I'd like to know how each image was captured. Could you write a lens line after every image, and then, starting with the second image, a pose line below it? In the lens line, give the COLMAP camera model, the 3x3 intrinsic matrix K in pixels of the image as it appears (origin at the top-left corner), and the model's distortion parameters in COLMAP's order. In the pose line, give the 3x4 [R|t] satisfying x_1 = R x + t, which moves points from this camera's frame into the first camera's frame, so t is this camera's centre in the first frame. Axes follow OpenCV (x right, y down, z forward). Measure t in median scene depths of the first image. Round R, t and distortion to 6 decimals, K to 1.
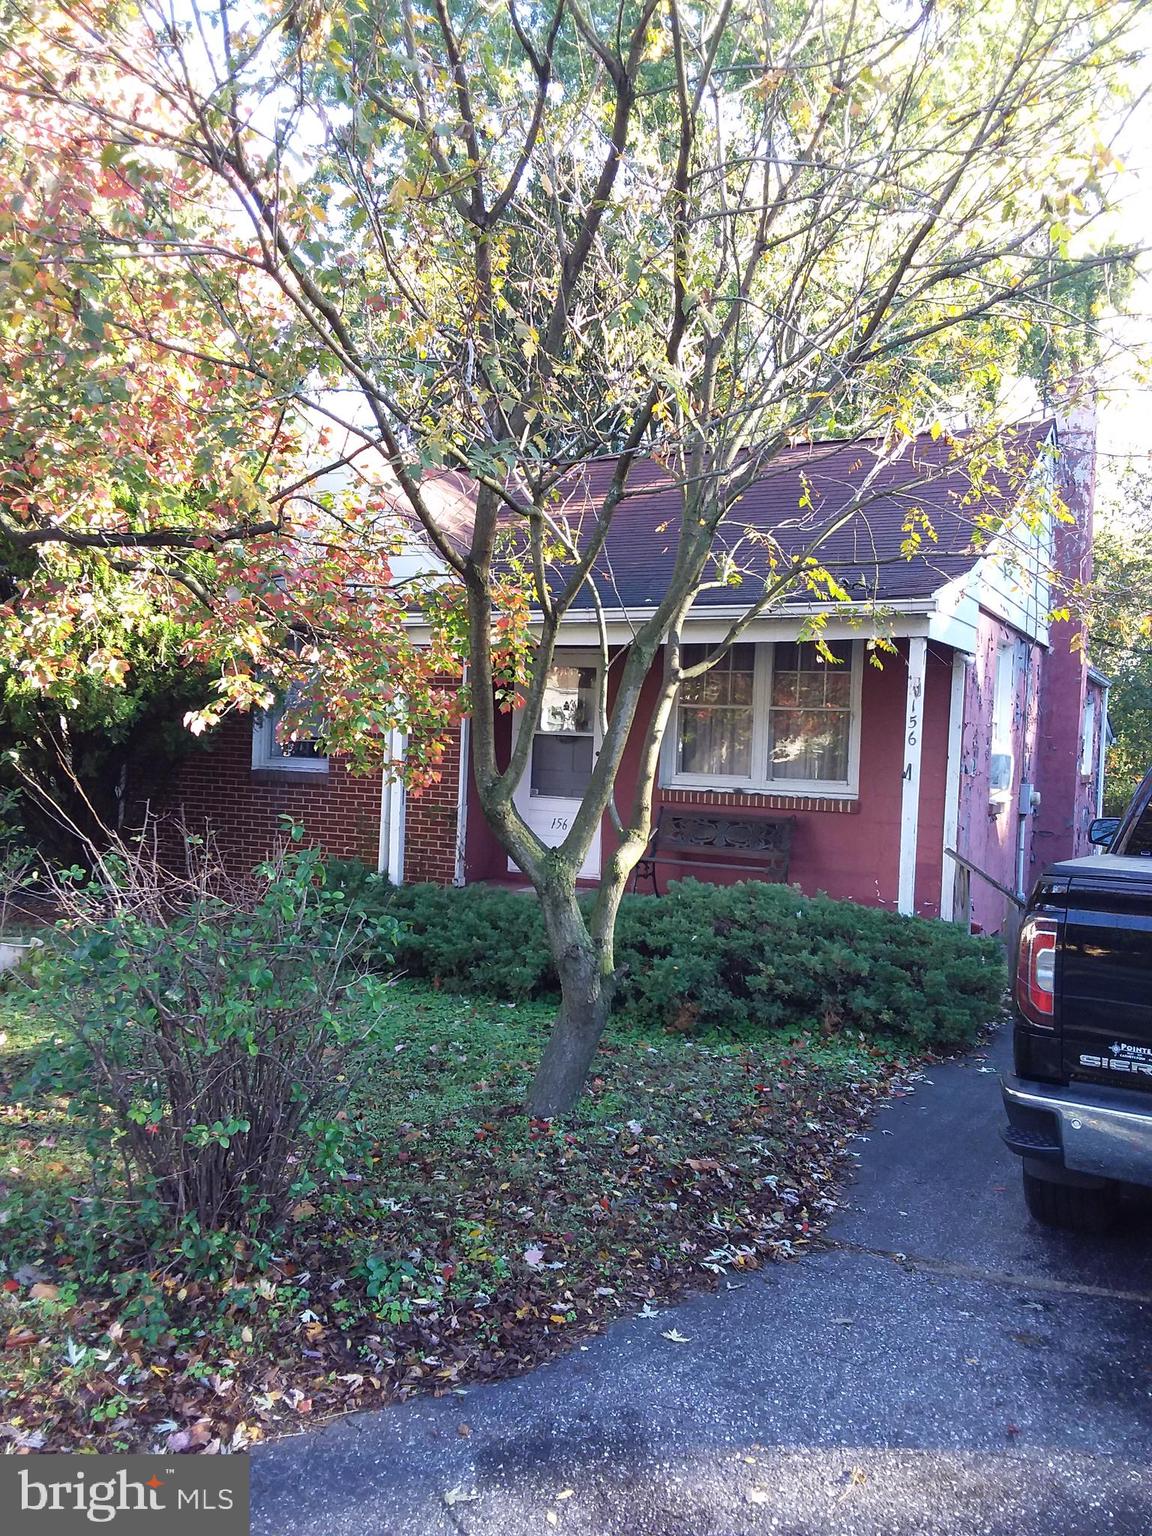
lens RADIAL K [[1253.7, 0, 582.3], [0, 1253.7, 763.5], [0, 0, 1]] dist [0.048518, -0.090554]
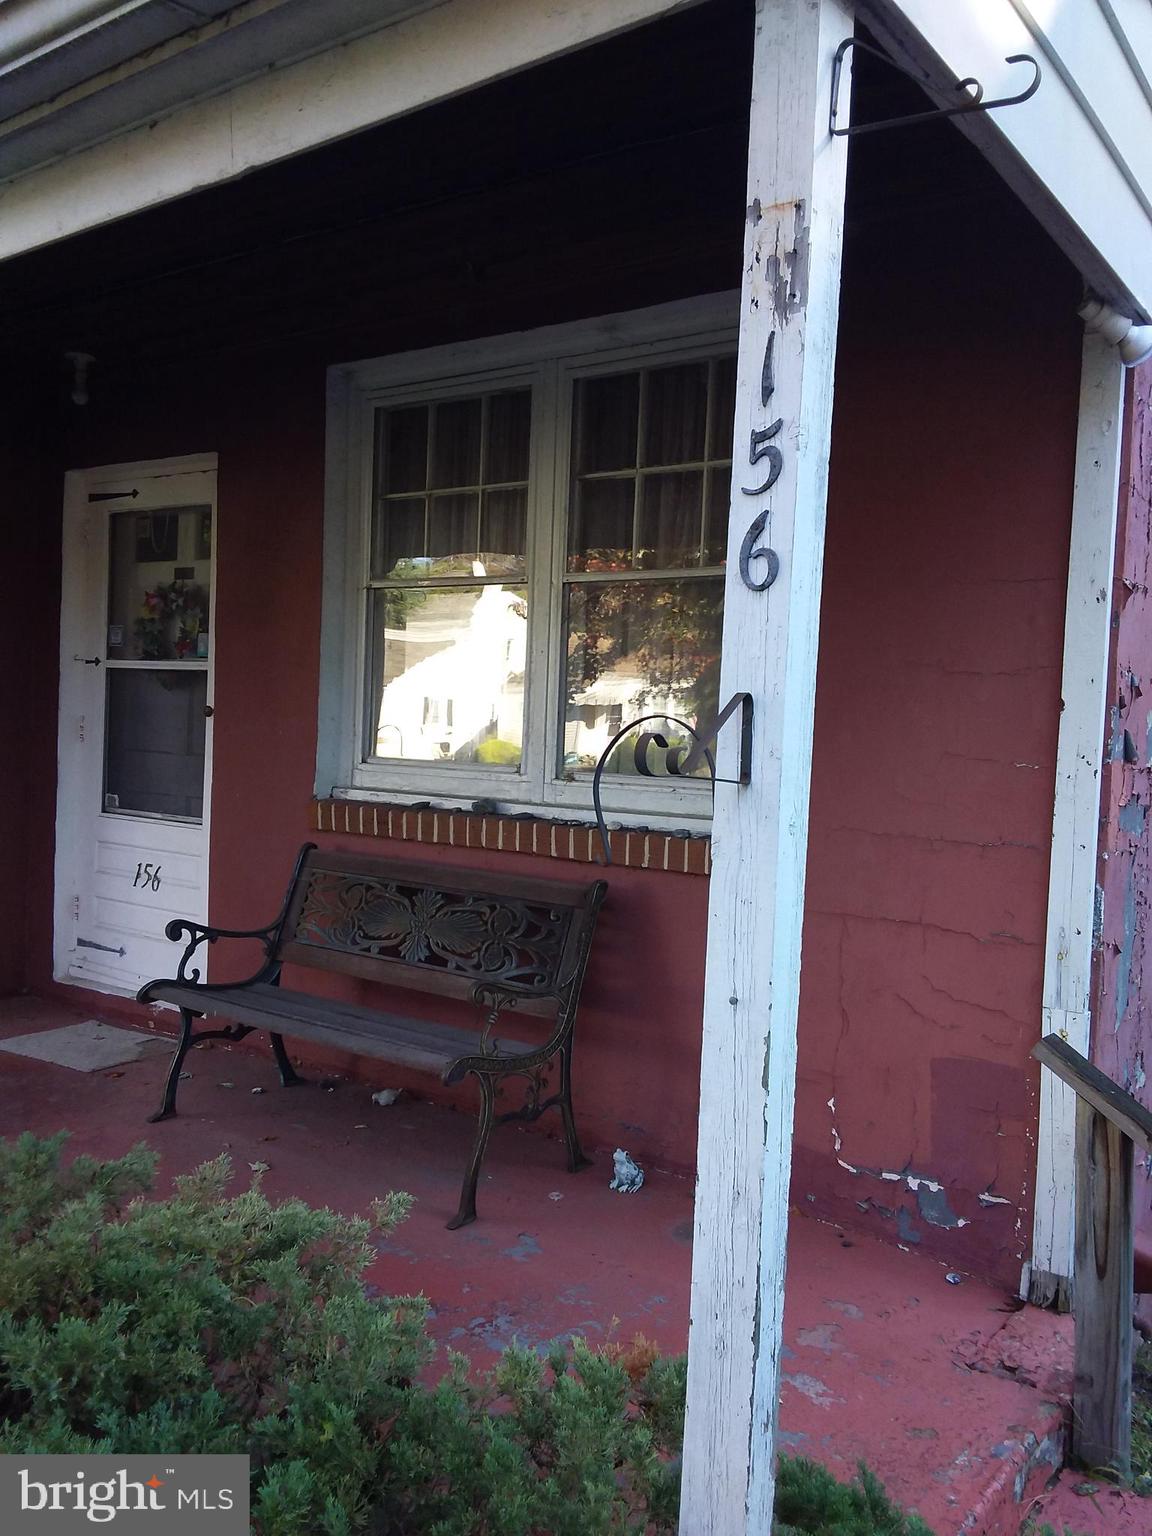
lens RADIAL K [[1253.7, 0, 577.0], [0, 1253.7, 760.0], [0, 0, 1]] dist [0.048518, -0.090554]
pose [[0.989505, 0.003381, -0.144456, 0.318080], [-0.002477, 0.999976, 0.006436, 0.009102], [0.144474, -0.006010, 0.989490, 0.996950]]
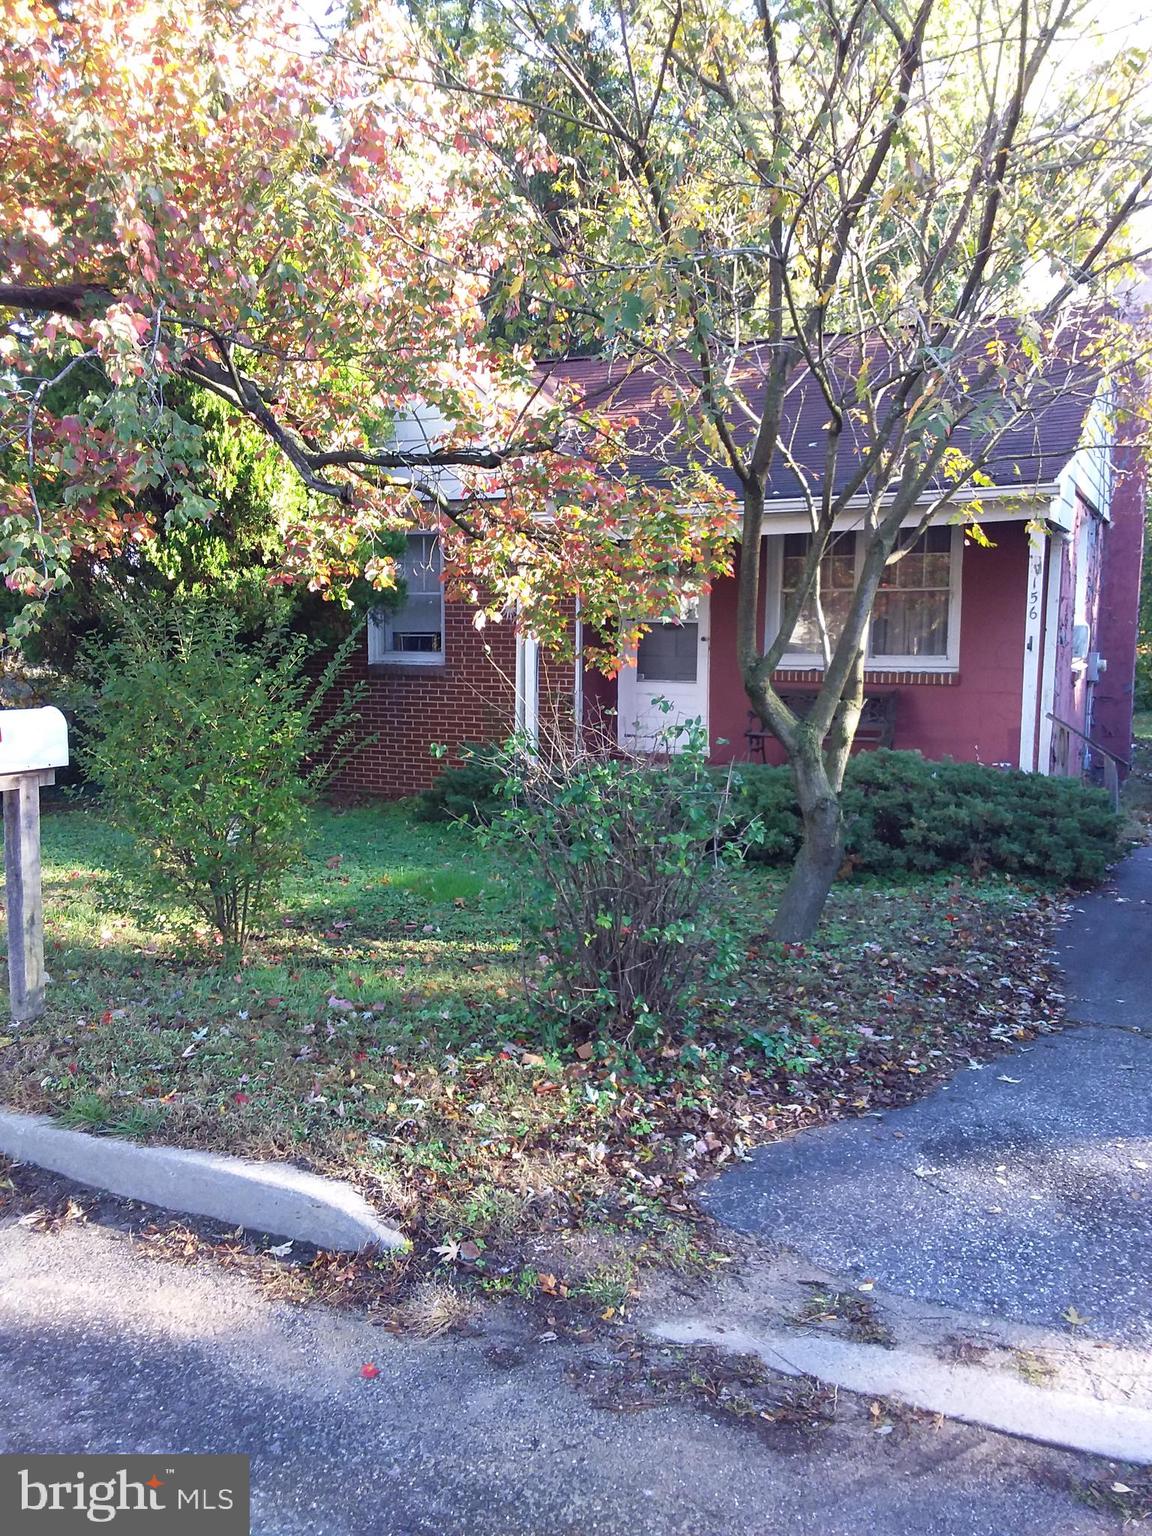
lens RADIAL K [[1253.7, 0, 570.6], [0, 1253.7, 773.5], [0, 0, 1]] dist [0.048518, -0.090554]
pose [[0.999399, -0.034198, 0.005754, -0.185577], [0.033484, 0.994771, 0.096483, -0.000343], [-0.009023, -0.096232, 0.995318, -0.129885]]
